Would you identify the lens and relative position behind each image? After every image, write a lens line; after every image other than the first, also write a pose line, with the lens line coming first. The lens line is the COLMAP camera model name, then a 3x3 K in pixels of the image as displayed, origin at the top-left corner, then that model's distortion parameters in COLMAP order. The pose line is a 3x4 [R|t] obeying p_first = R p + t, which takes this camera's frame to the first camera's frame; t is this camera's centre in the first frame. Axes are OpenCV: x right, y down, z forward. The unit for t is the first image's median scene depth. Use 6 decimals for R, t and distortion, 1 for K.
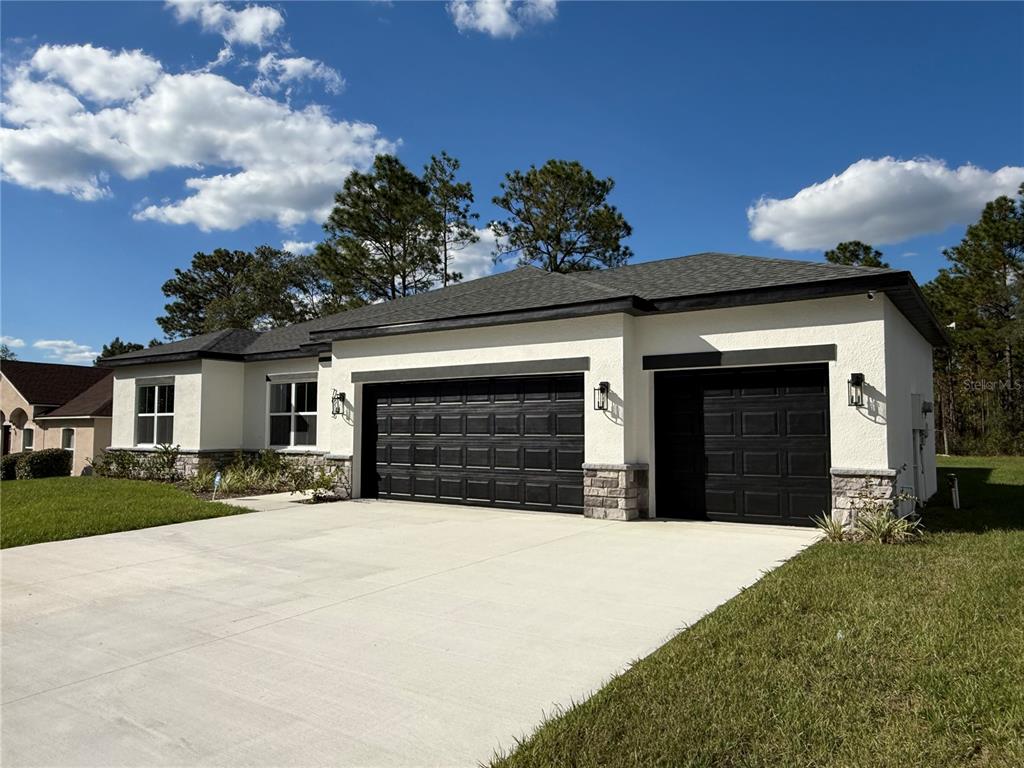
lens RADIAL K [[715.5, 0, 510.7], [0, 715.5, 382.6], [0, 0, 1]] dist [0.296684, 0.001780]
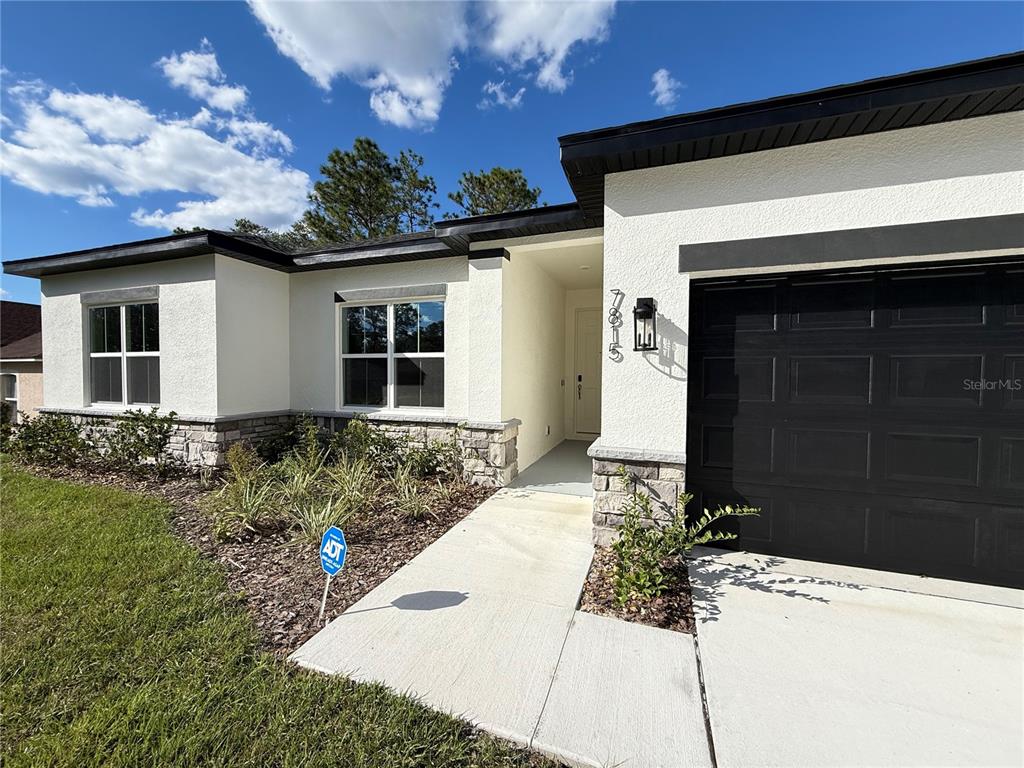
lens RADIAL K [[404.1, 0, 528.5], [0, 404.1, 361.5], [0, 0, 1]] dist [0.078870, -0.000072]
pose [[0.960302, -0.005661, 0.278906, -0.271476], [-0.010895, 0.998270, 0.057772, 0.025958], [-0.278751, -0.058517, 0.958579, 0.621764]]
